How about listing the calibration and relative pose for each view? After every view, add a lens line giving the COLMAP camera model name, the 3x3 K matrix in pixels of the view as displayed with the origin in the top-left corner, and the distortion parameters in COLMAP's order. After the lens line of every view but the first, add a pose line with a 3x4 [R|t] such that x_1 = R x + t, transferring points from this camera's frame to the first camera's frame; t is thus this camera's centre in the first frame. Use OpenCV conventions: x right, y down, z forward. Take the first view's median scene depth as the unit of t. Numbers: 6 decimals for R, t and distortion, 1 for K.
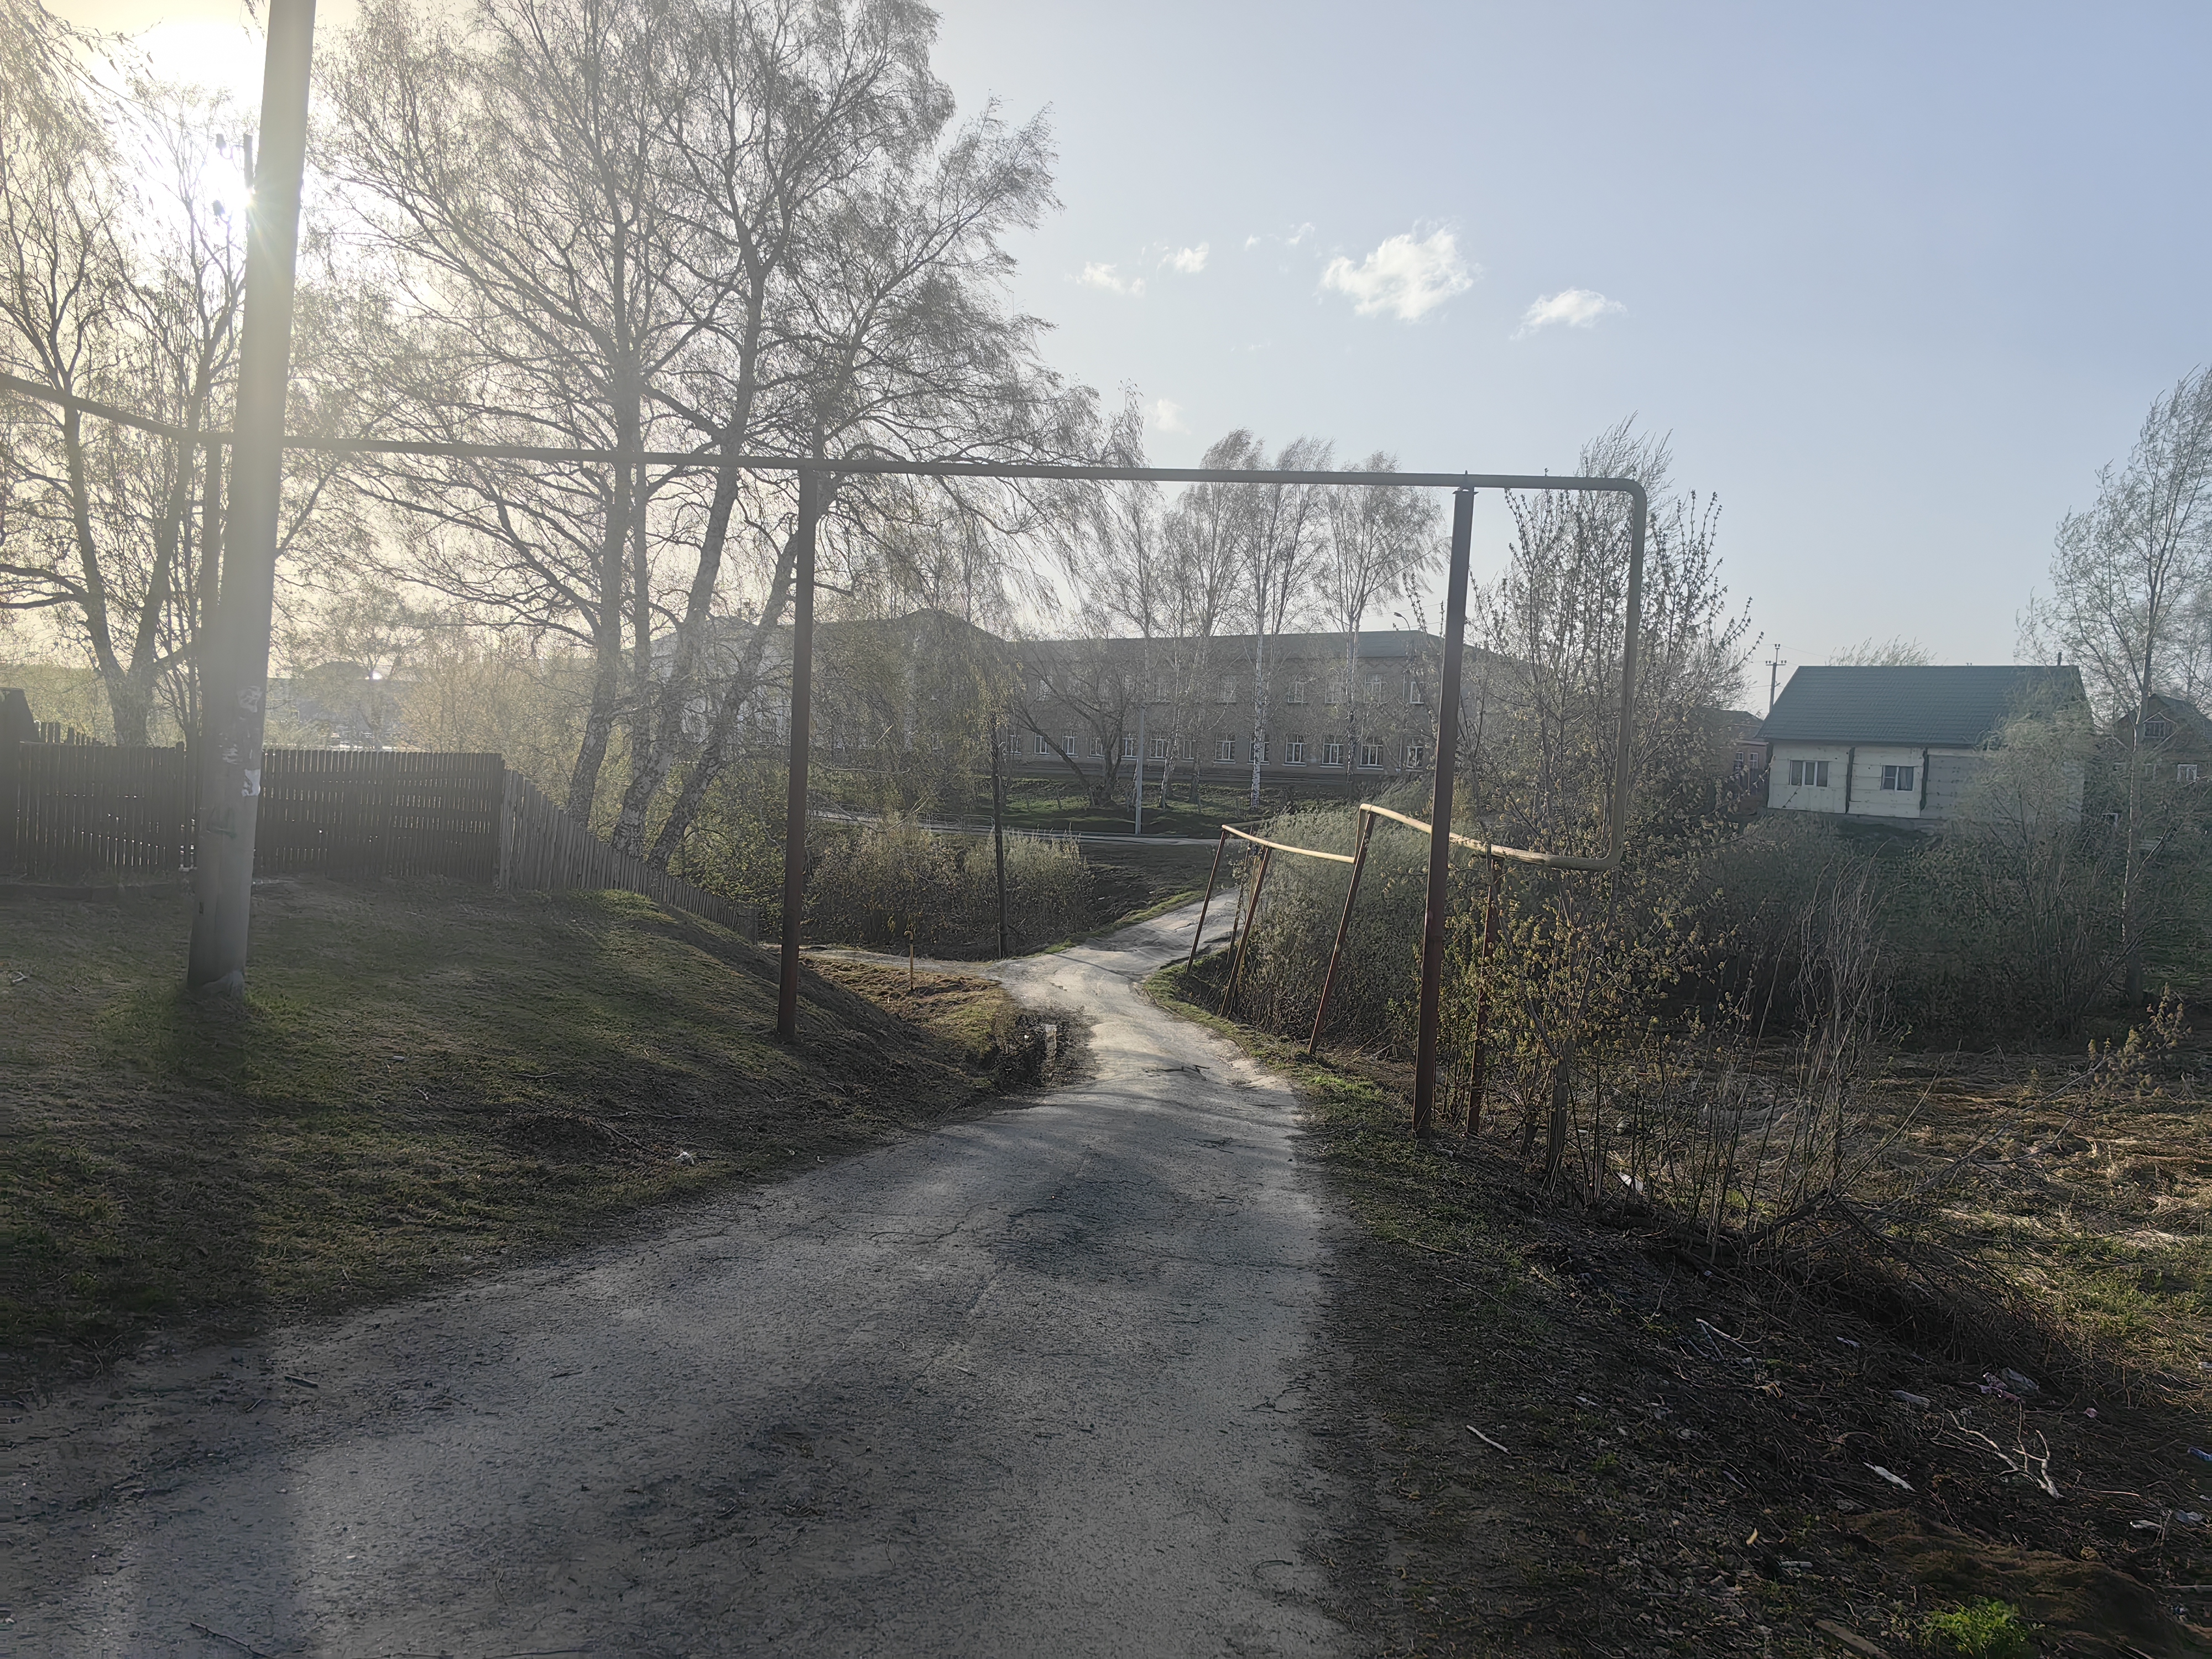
lens RADIAL K [[1712.5, 0, 1106.3], [0, 1712.5, 849.1], [0, 0, 1]] dist [0.069787, -0.101808]
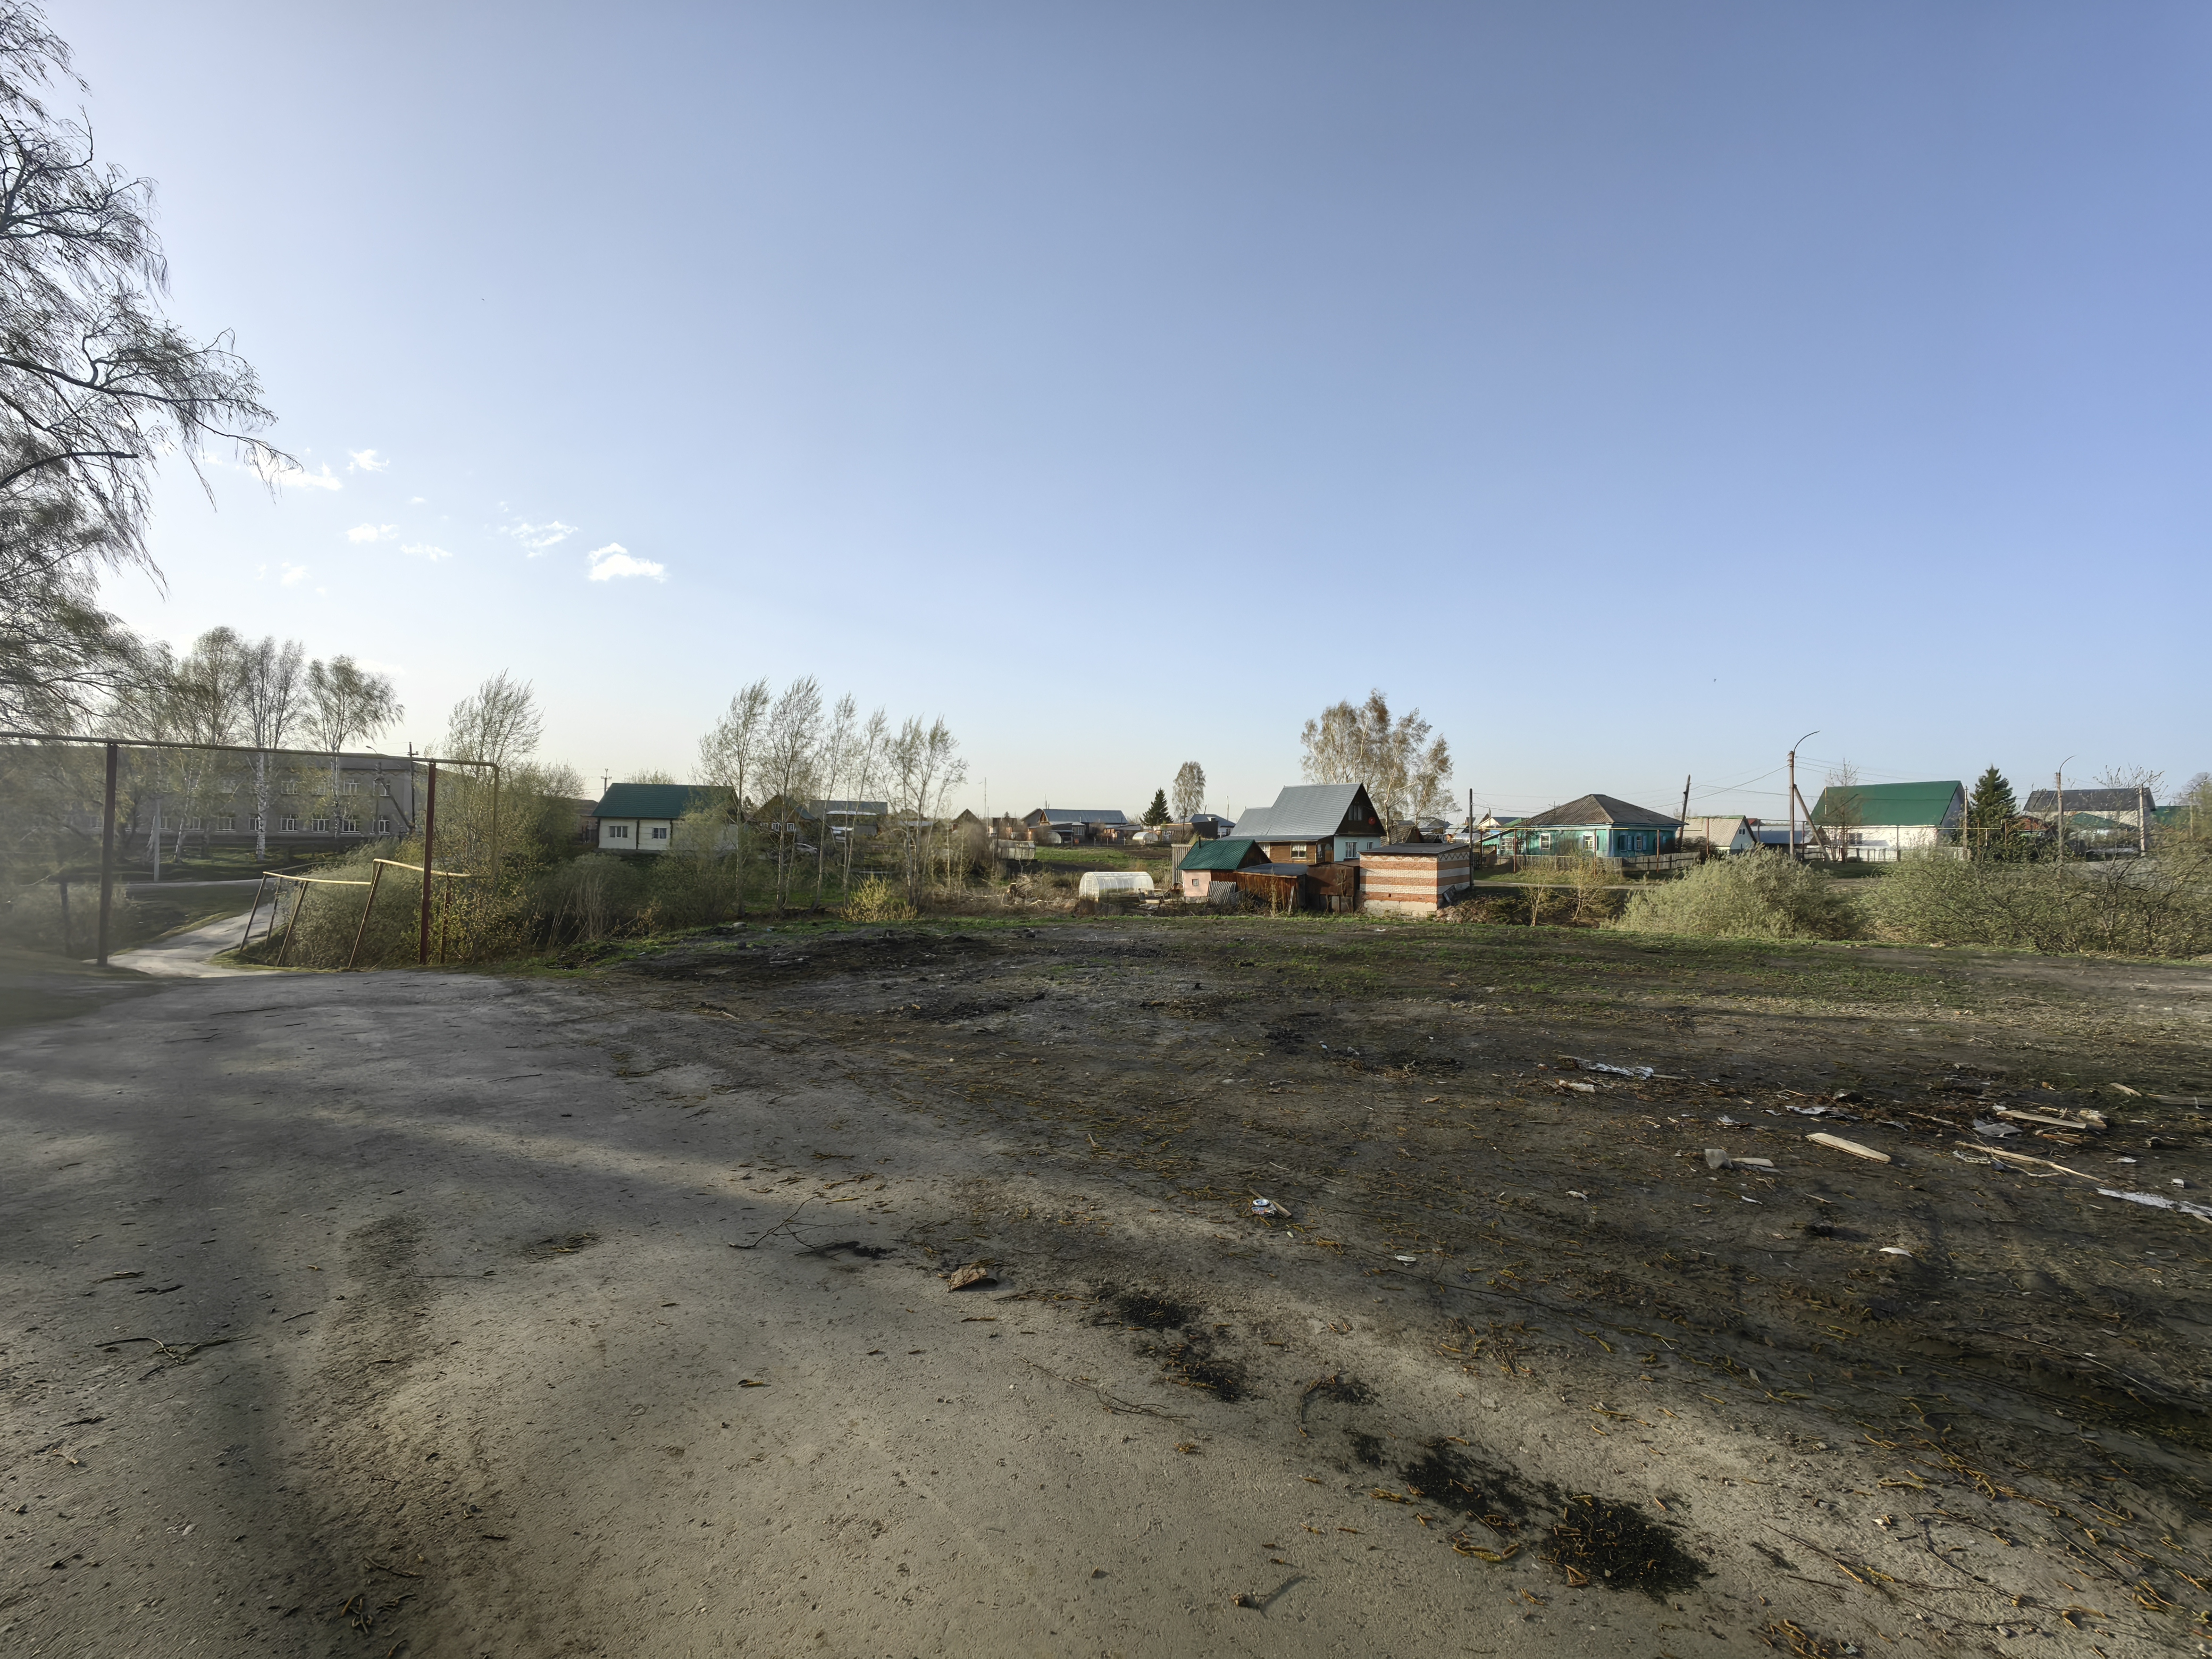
lens RADIAL K [[855.5, 0, 1116.0], [0, 855.5, 812.6], [0, 0, 1]] dist [0.011967, -0.007733]
pose [[0.628080, -0.006023, 0.778126, -0.040247], [0.050366, 0.998188, -0.032927, -0.001185], [-0.776518, 0.059872, 0.627245, -0.174162]]
